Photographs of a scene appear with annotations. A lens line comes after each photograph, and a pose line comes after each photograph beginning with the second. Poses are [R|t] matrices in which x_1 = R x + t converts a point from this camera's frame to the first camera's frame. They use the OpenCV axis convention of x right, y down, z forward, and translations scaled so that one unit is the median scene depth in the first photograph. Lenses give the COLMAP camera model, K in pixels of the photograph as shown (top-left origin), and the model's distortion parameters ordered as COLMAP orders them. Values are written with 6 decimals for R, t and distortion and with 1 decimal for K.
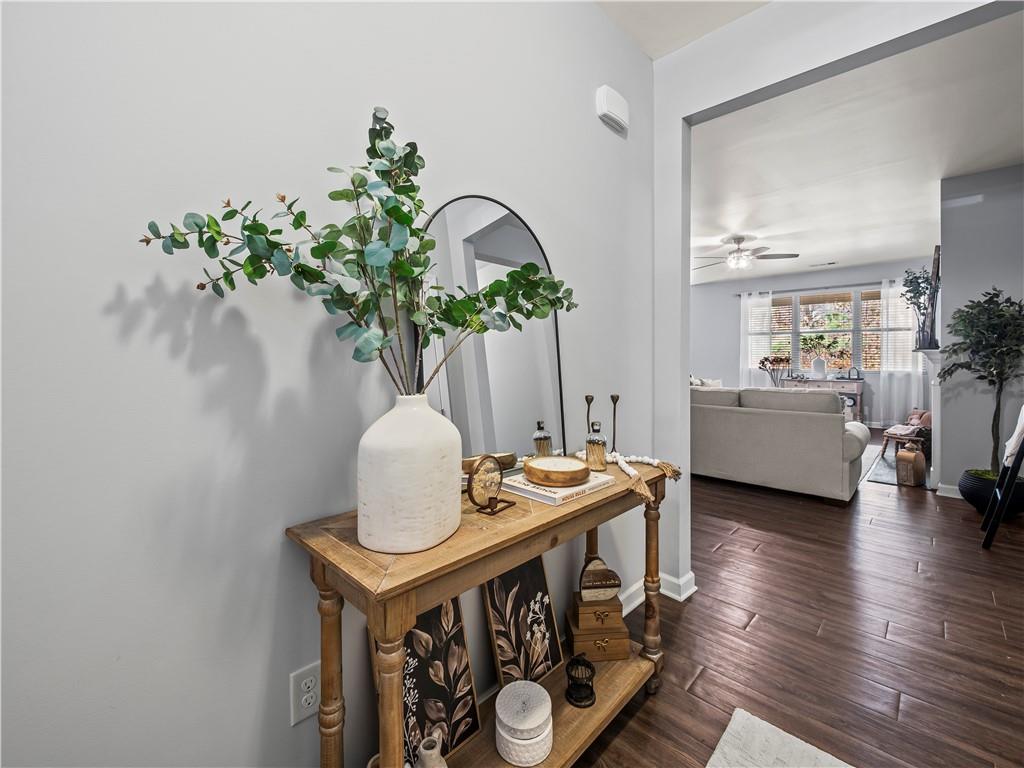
lens RADIAL K [[442.7, 0, 512.4], [0, 442.7, 363.2], [0, 0, 1]] dist [-0.001080, -0.000064]
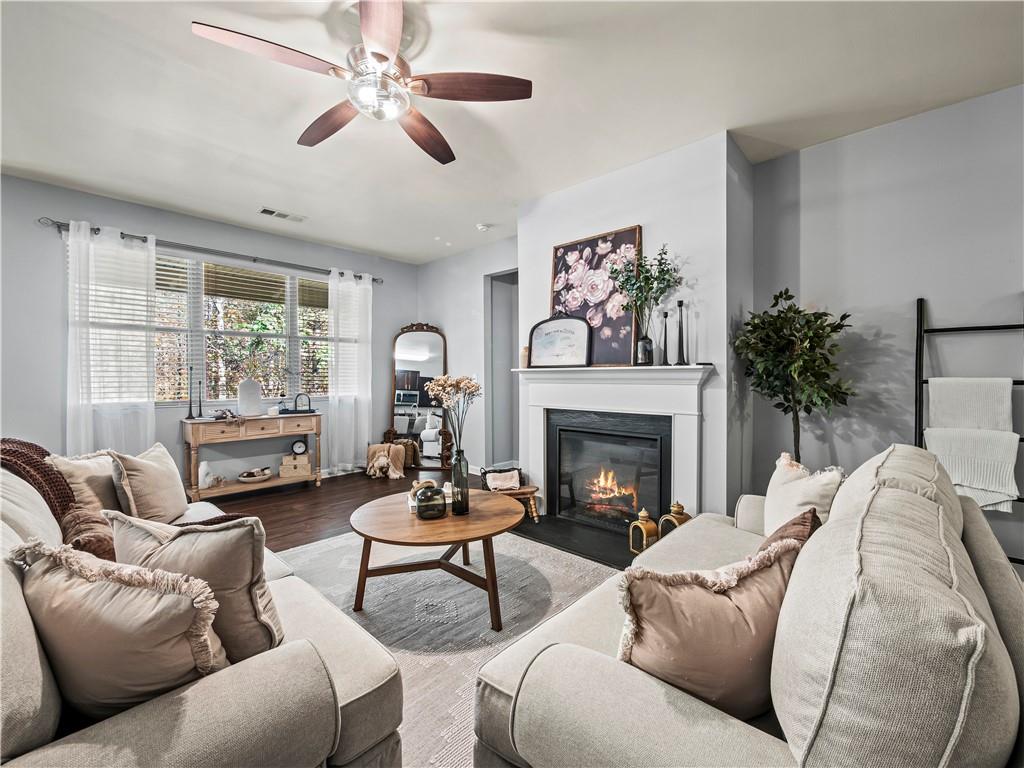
lens RADIAL K [[431.5, 0, 512.0], [0, 431.5, 384.0], [0, 0, 1]] dist [-0.004639, -0.000240]
pose [[-0.010153, -0.016777, 0.999808, 0.140096], [0.015599, 0.999735, 0.016934, -0.010176], [-0.999827, 0.015768, -0.009889, 0.719733]]
